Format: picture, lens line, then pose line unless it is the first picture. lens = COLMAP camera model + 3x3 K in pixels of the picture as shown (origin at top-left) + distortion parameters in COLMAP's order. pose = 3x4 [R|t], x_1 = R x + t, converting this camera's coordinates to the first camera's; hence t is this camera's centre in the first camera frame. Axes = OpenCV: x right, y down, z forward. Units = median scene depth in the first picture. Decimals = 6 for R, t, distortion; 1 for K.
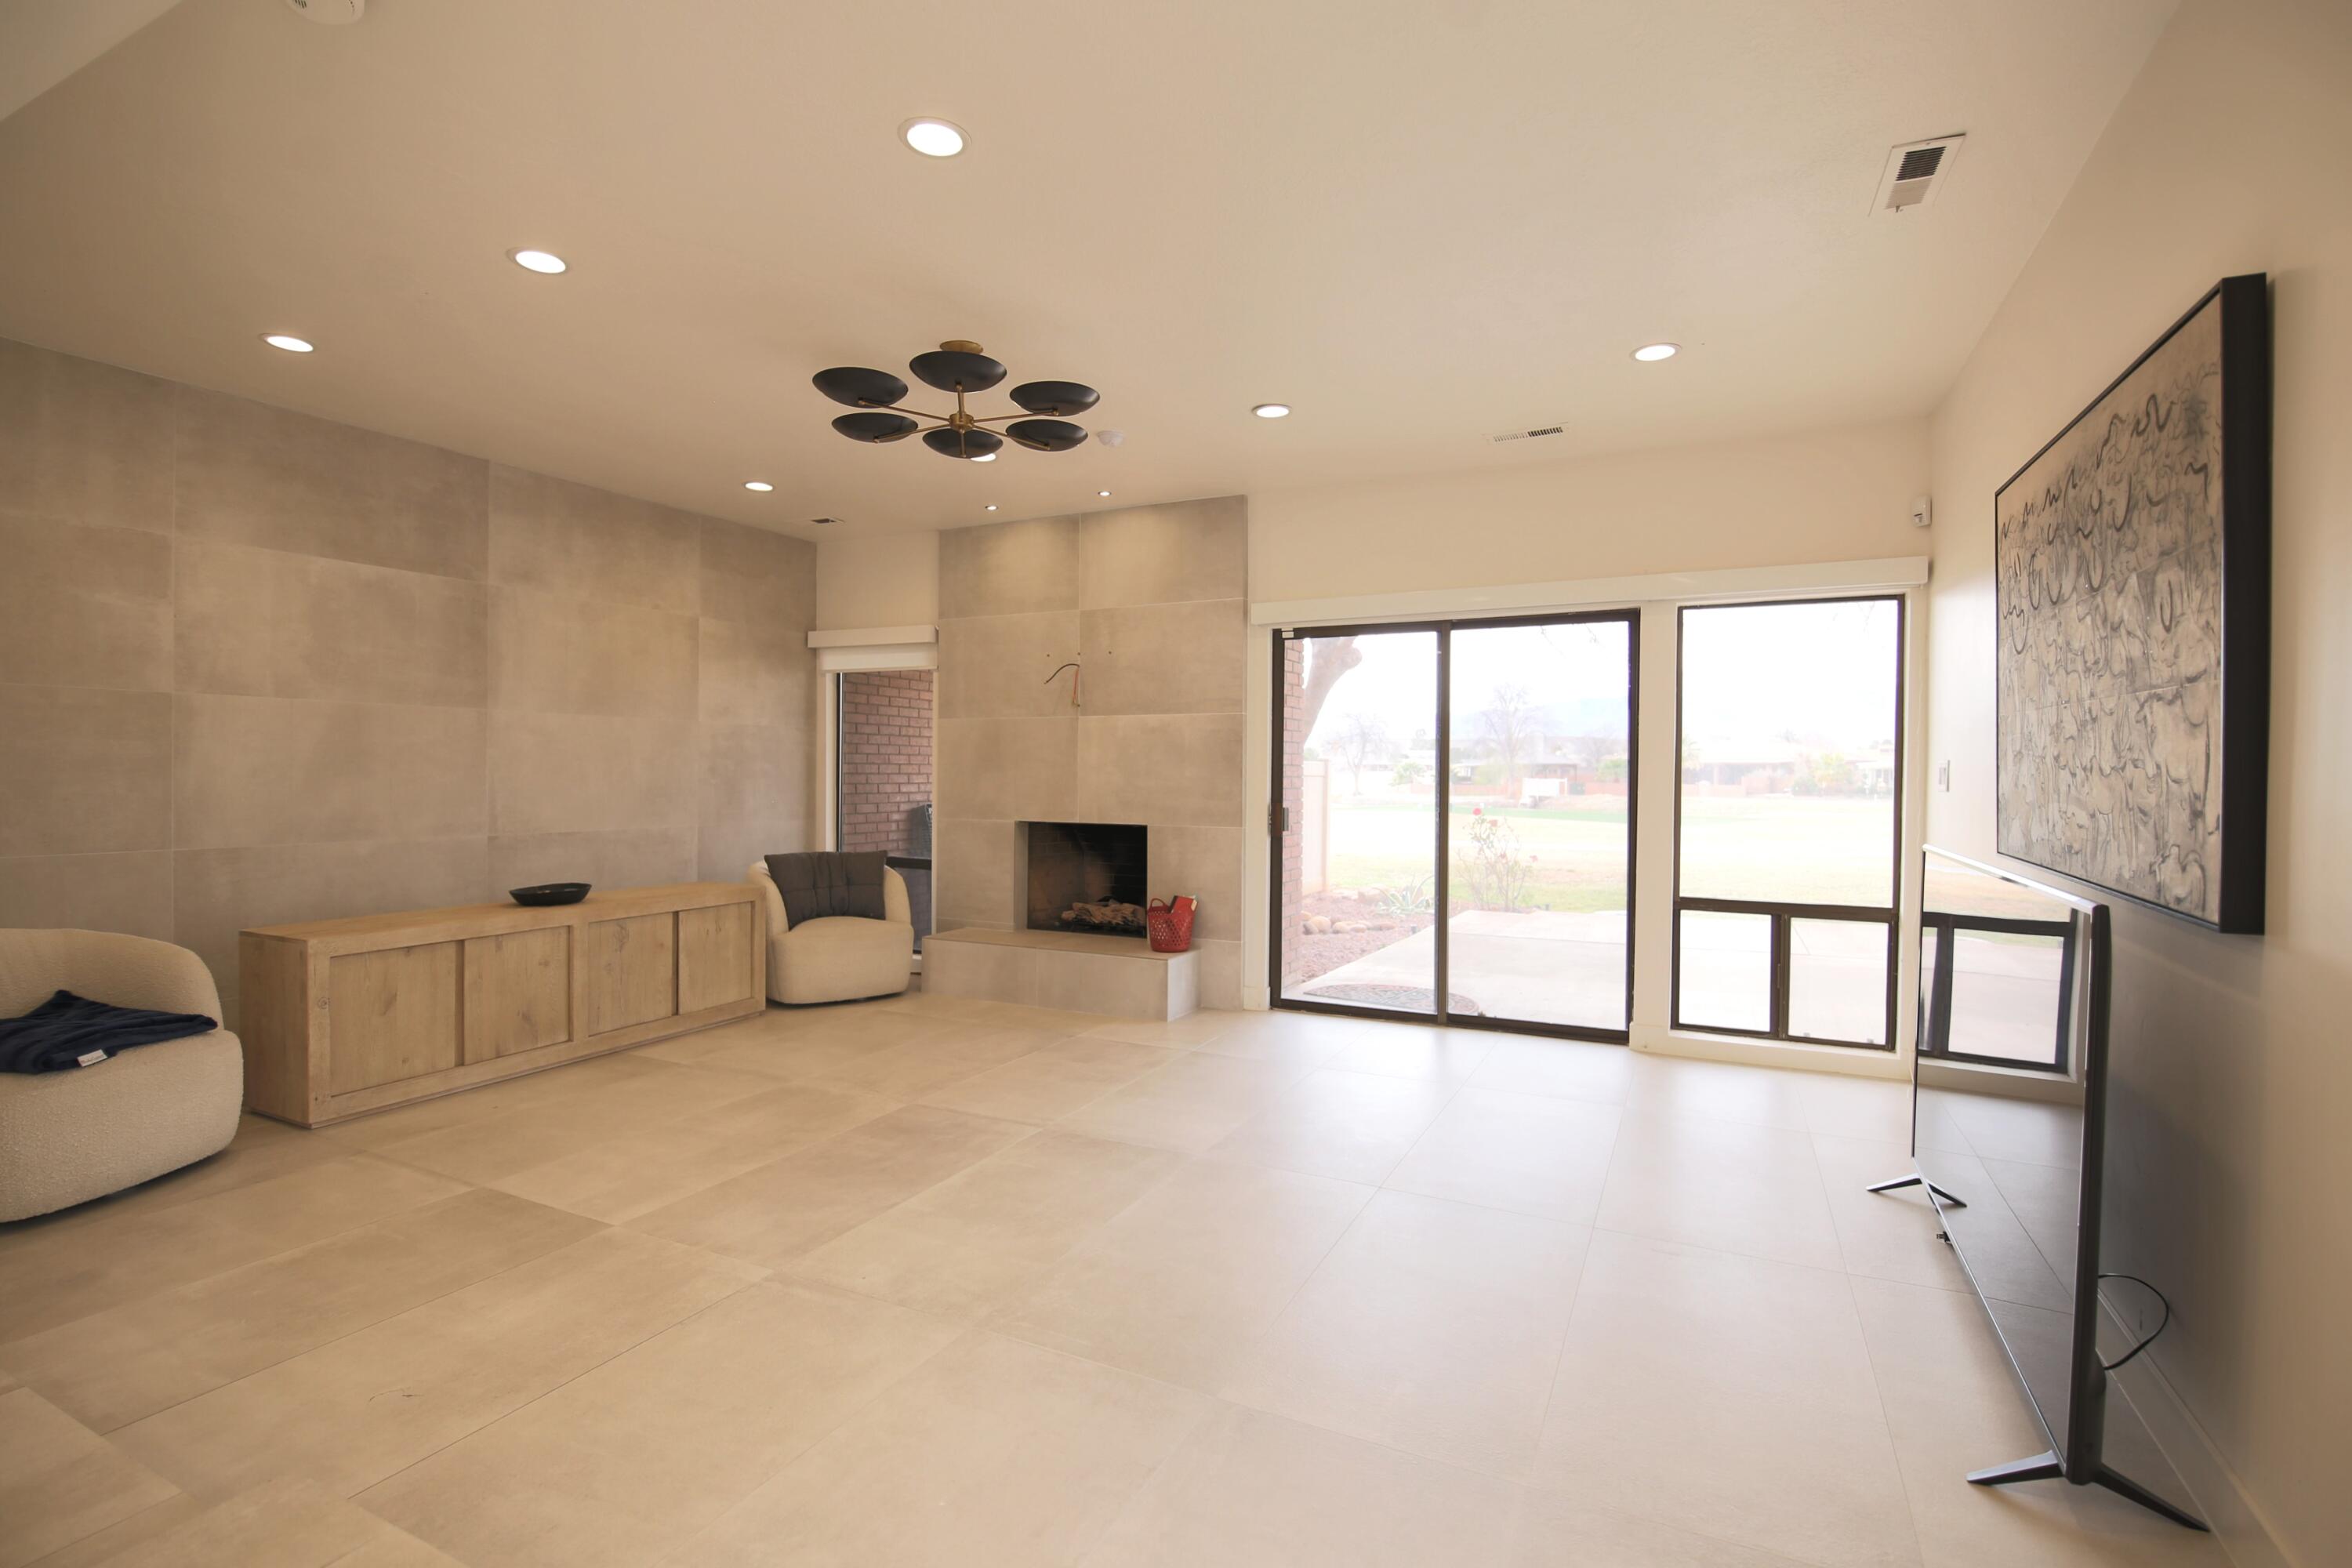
lens RADIAL K [[1076.1, 0, 1181.8], [0, 1076.1, 795.0], [0, 0, 1]] dist [-0.011377, -0.003679]
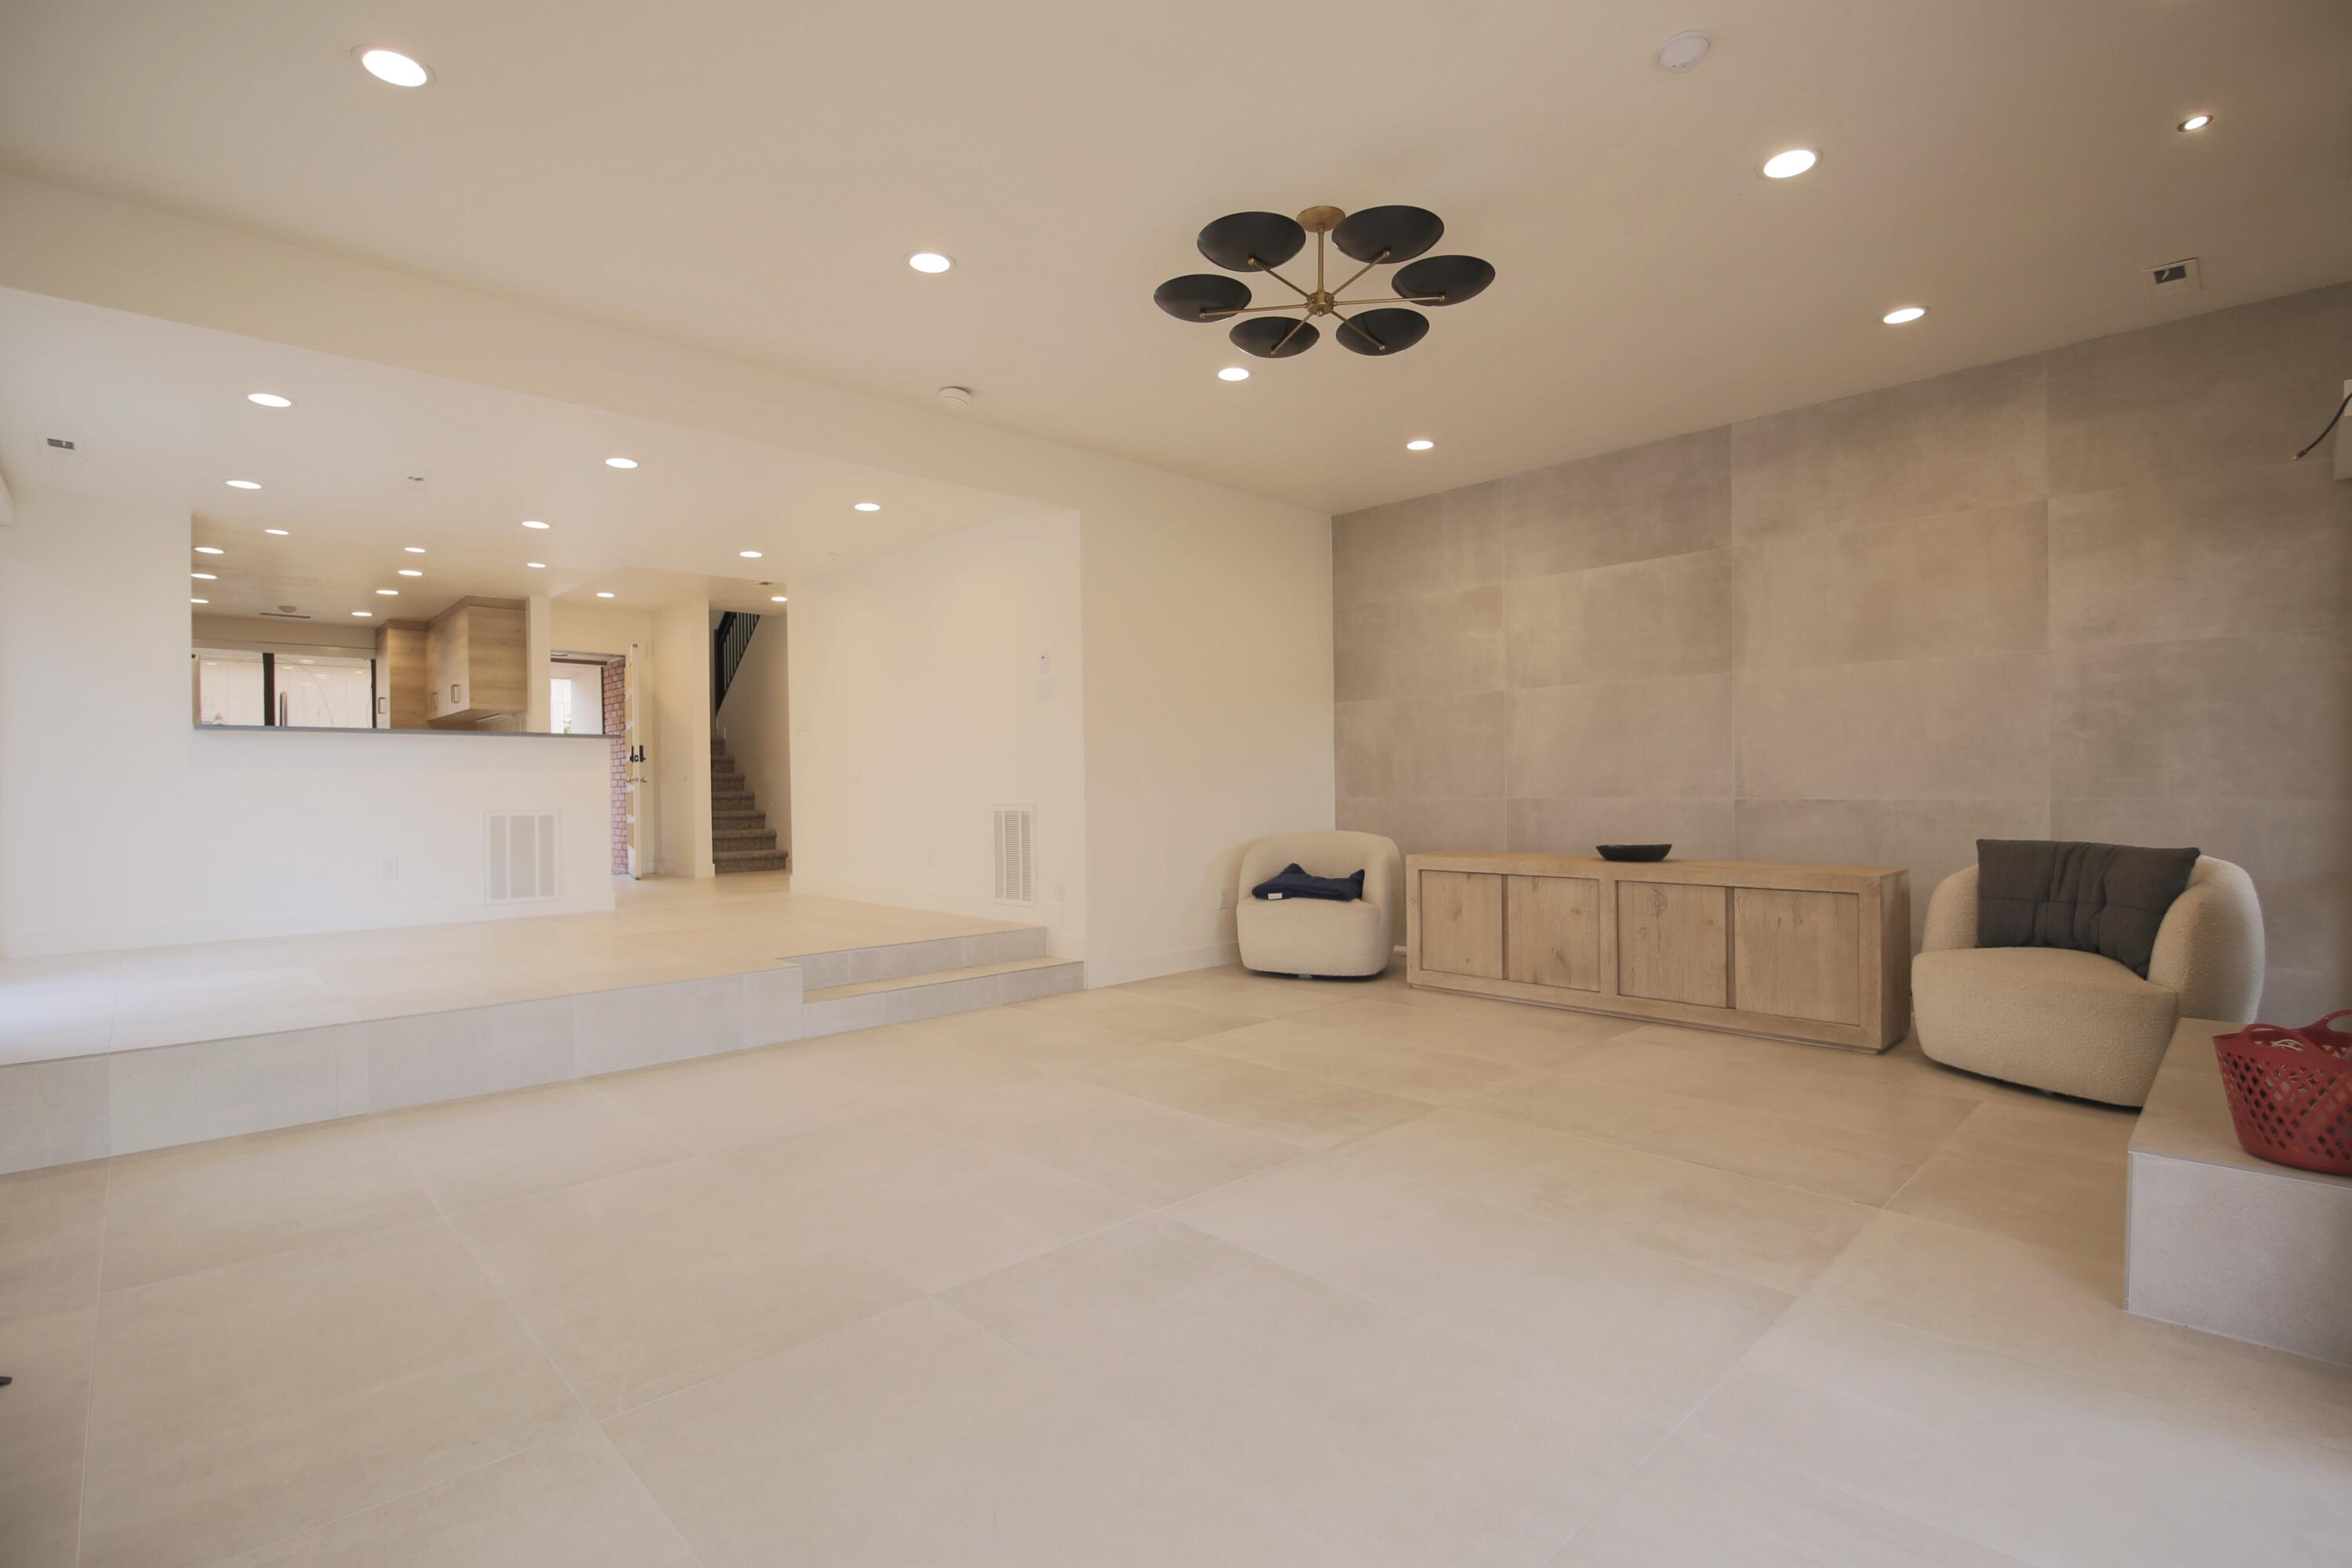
lens RADIAL K [[1076.1, 0, 1181.8], [0, 1076.1, 795.0], [0, 0, 1]] dist [-0.011377, -0.003679]
pose [[-0.341964, 0.001466, -0.939712, 0.596735], [-0.013972, 0.999880, 0.006644, 0.044374], [0.939609, 0.015402, -0.341903, 1.093617]]
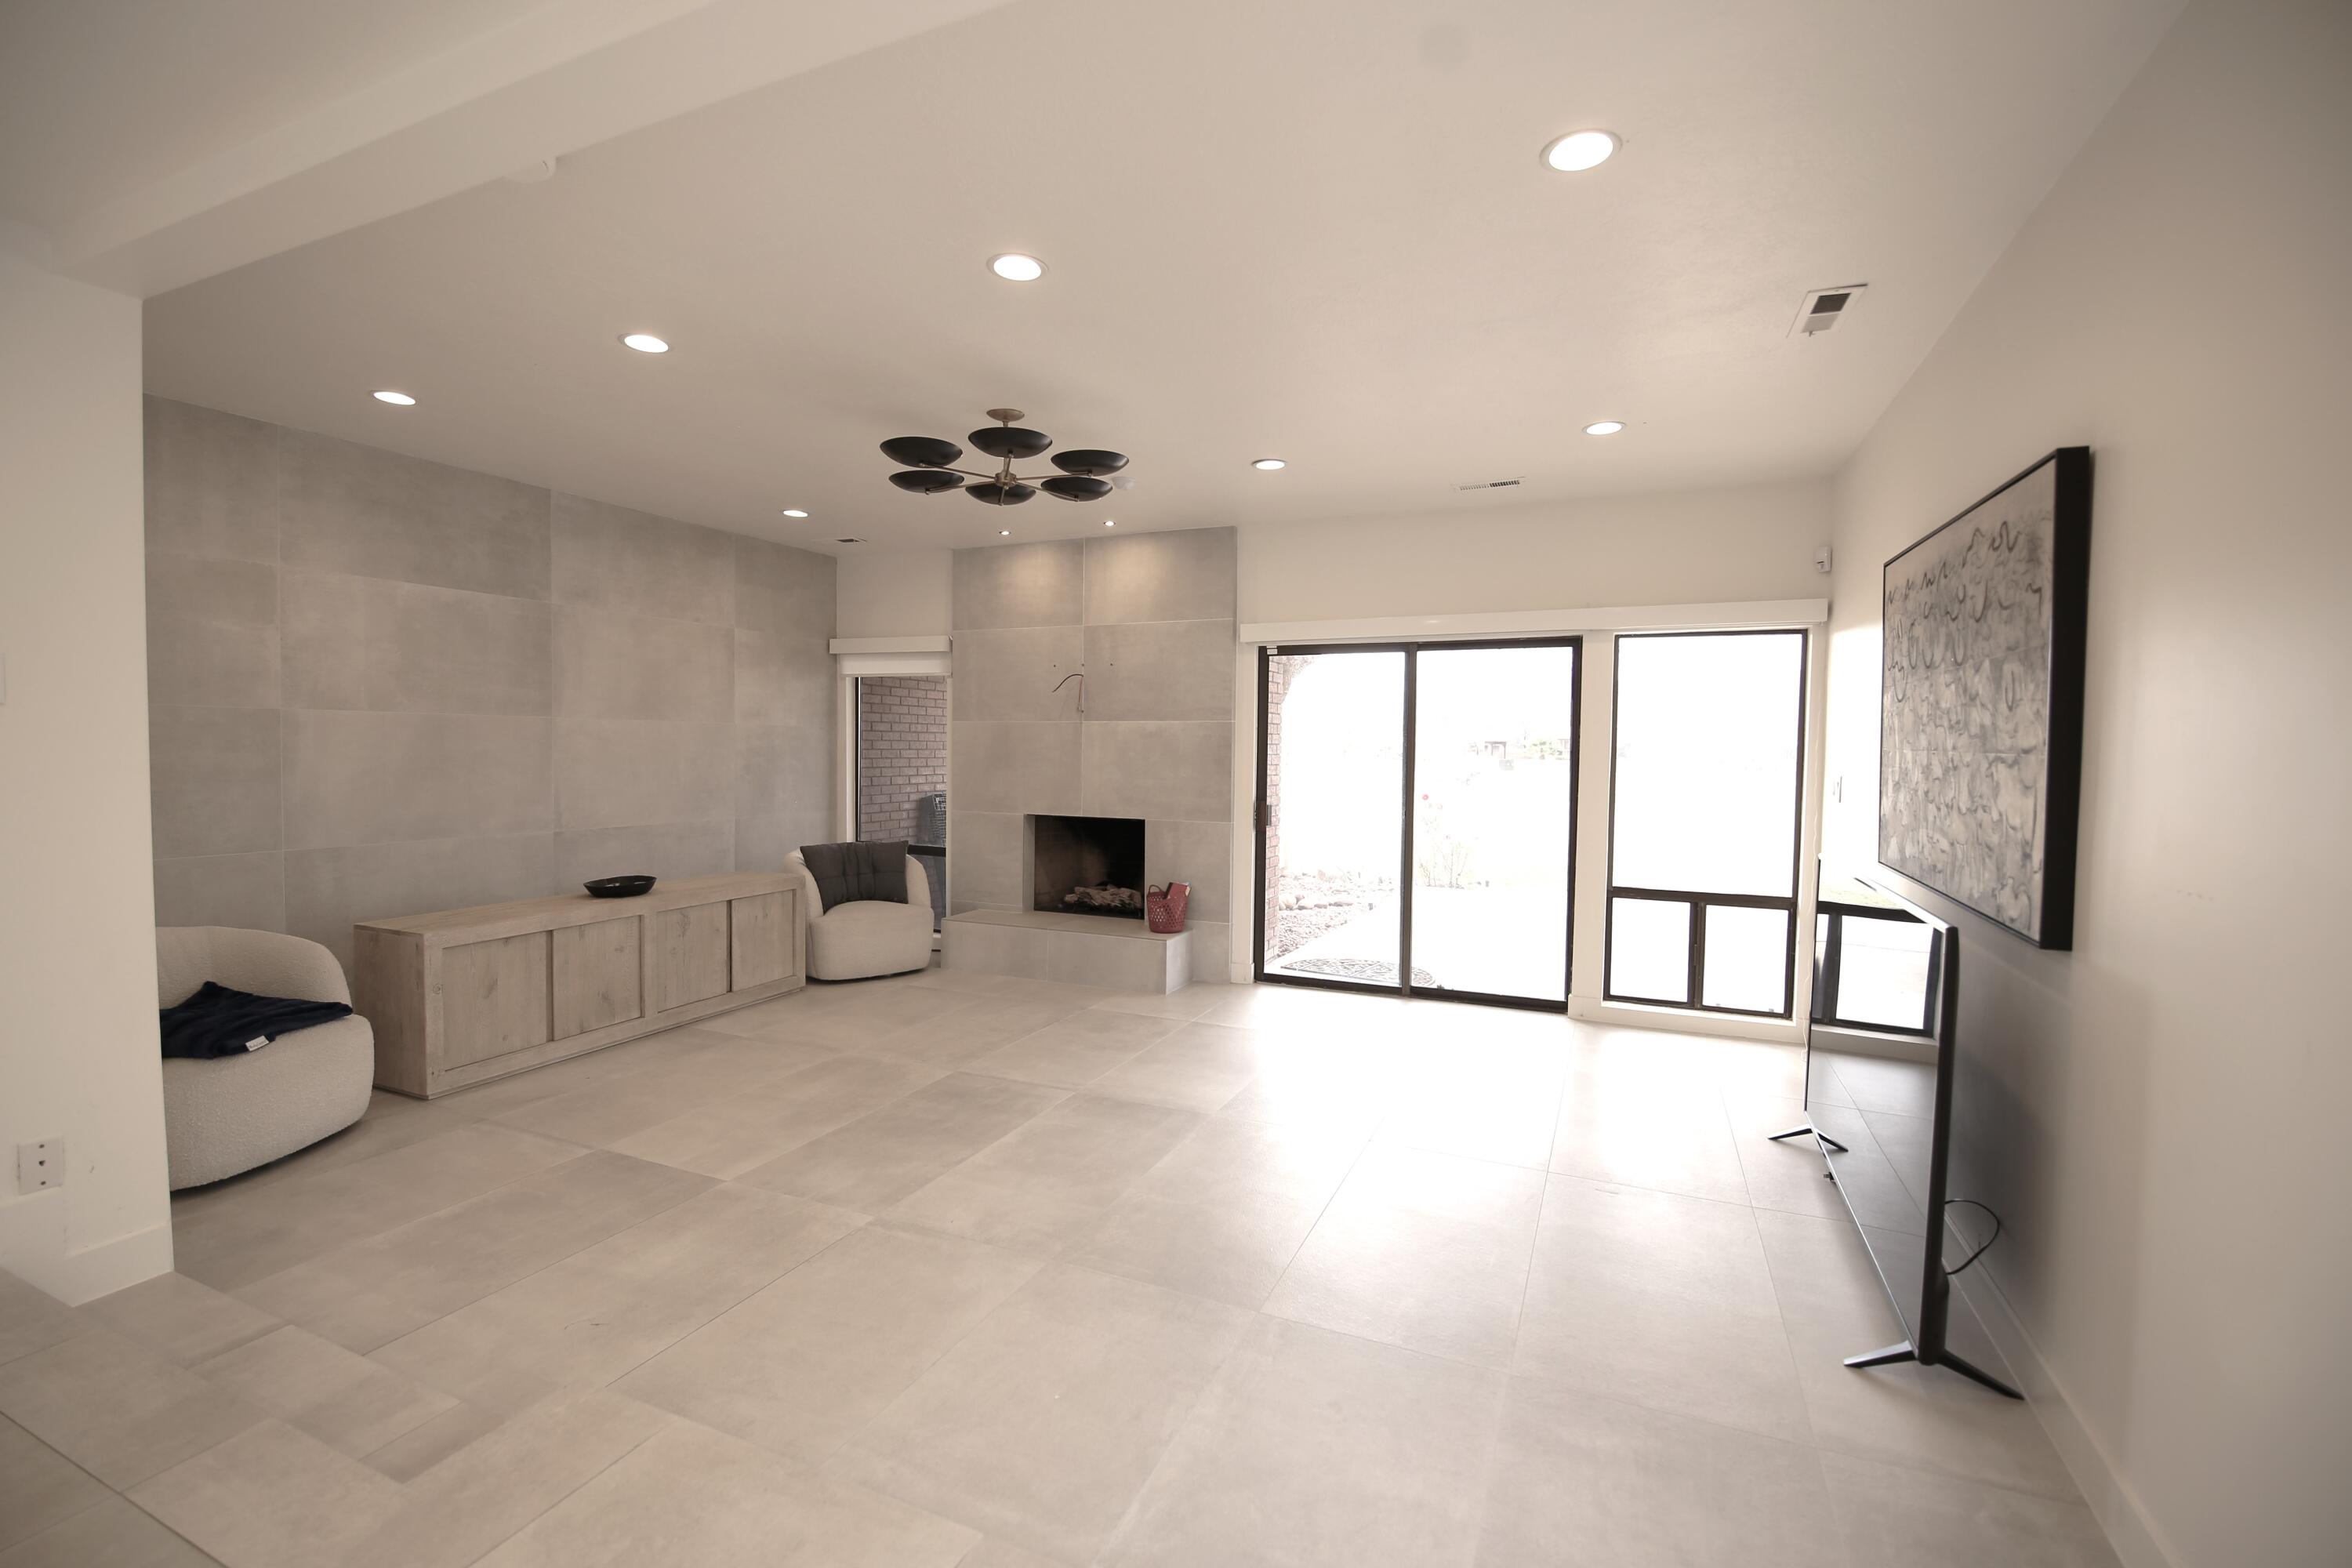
lens RADIAL K [[1013.4, 0, 1177.4], [0, 1013.4, 795.9], [0, 0, 1]] dist [-0.013085, -0.000161]
pose [[0.999202, 0.002324, 0.039885, -0.059194], [-0.003440, 0.999604, 0.027935, -0.038245], [-0.039804, -0.028050, 0.998814, -0.082449]]
